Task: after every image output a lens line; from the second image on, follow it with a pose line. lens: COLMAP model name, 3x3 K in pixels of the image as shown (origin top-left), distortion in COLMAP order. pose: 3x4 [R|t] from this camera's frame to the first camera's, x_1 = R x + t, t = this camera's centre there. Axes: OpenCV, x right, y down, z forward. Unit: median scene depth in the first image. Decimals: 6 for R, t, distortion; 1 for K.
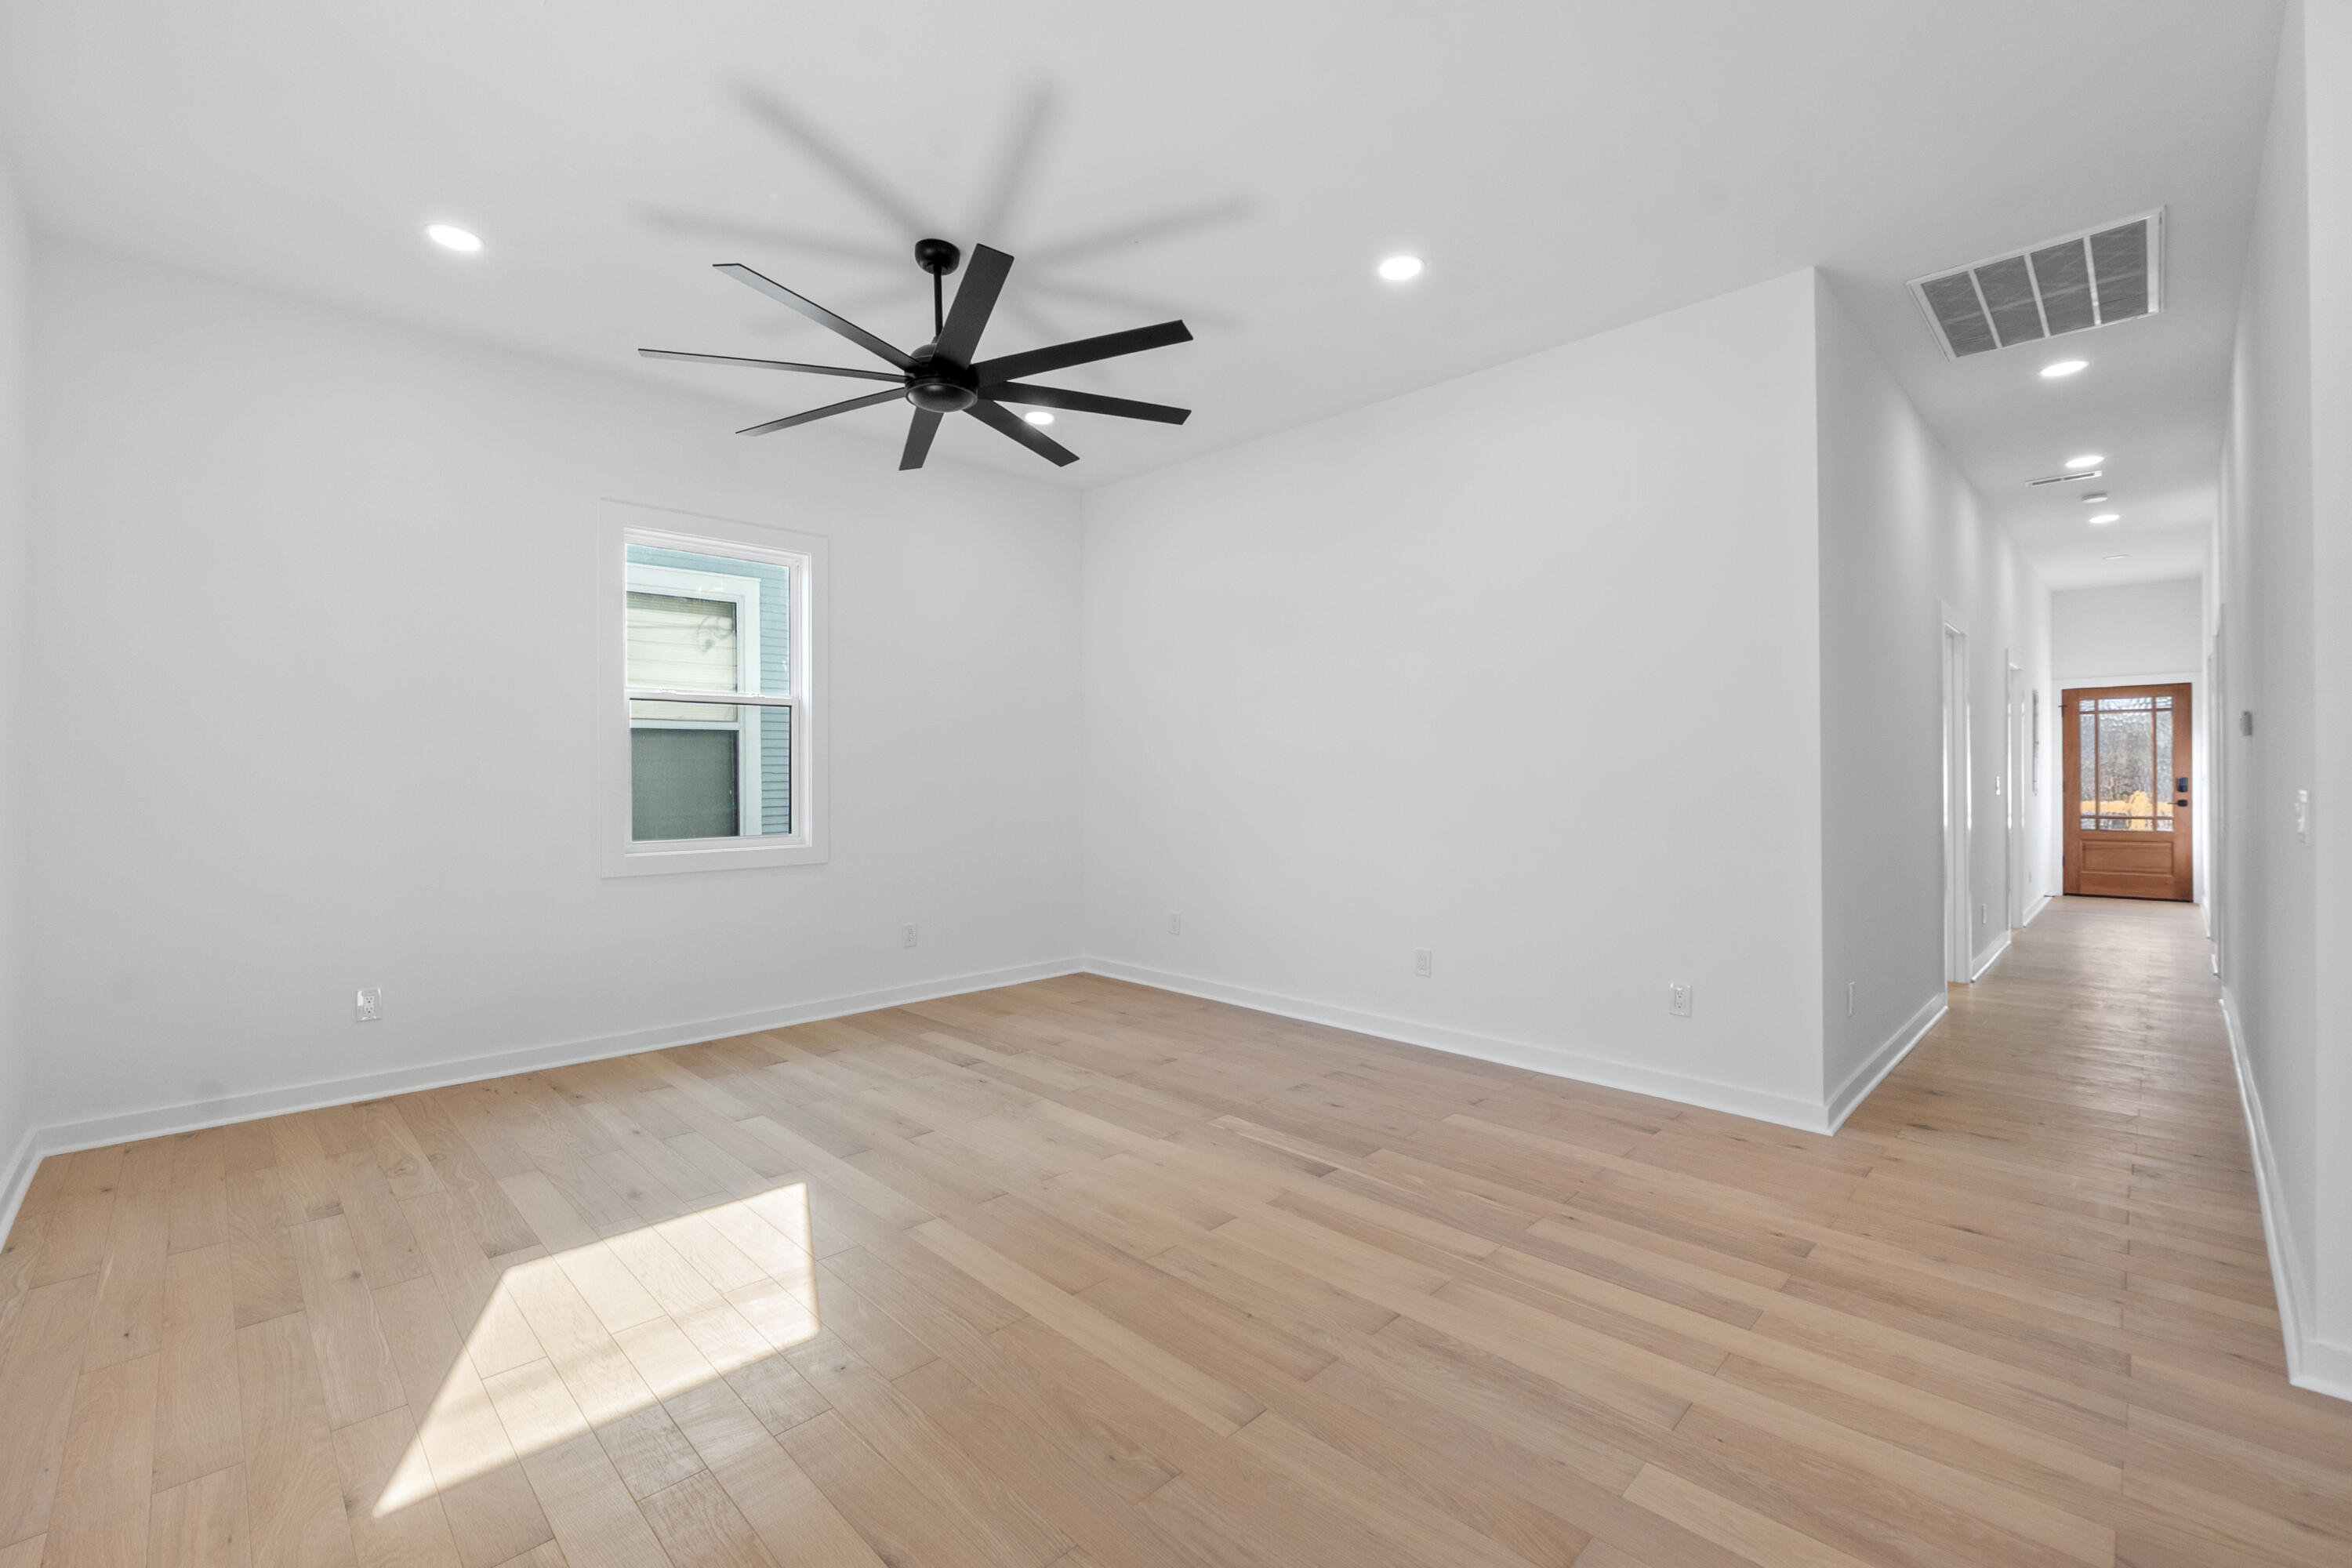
lens RADIAL K [[985.8, 0, 1169.3], [0, 985.8, 783.8], [0, 0, 1]] dist [0.002194, 0.000018]
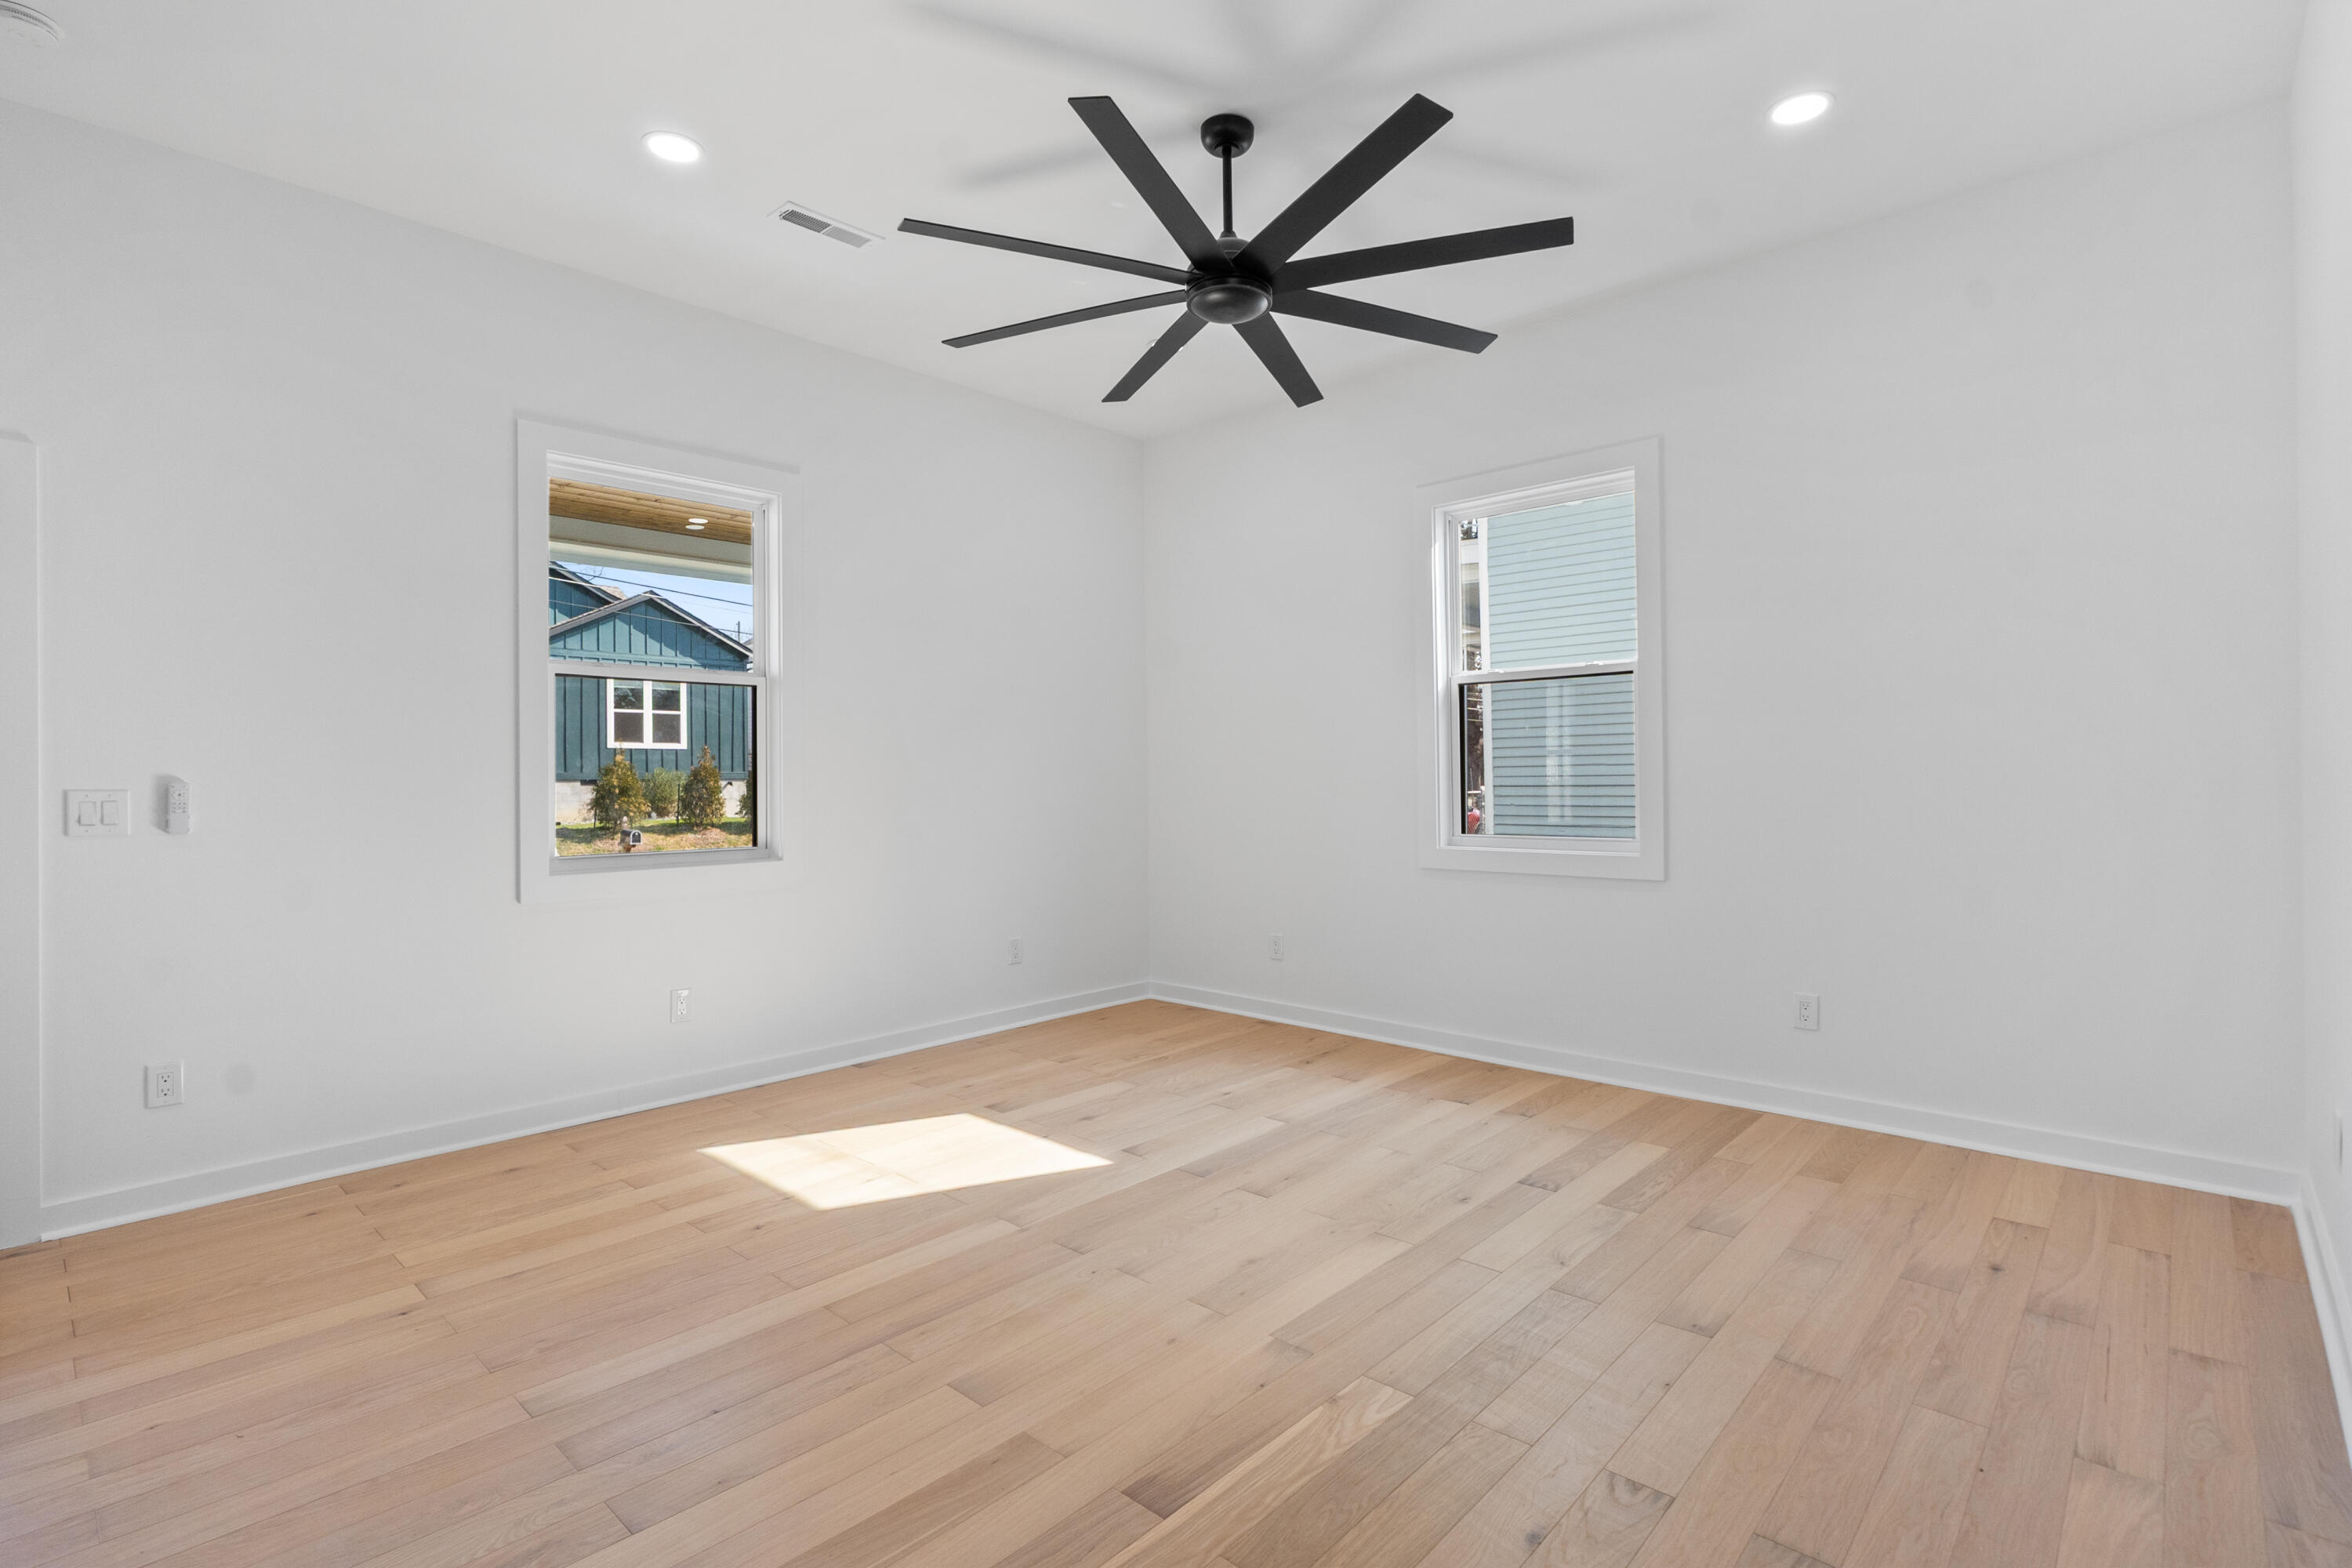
lens RADIAL K [[1091.3, 0, 1180.8], [0, 1091.3, 788.6], [0, 0, 1]] dist [-0.001090, -0.000379]
pose [[0.041007, 0.008398, -0.999124, 0.684286], [0.005595, 0.999947, 0.008634, 0.000085], [0.999143, -0.005945, 0.040957, 0.909319]]
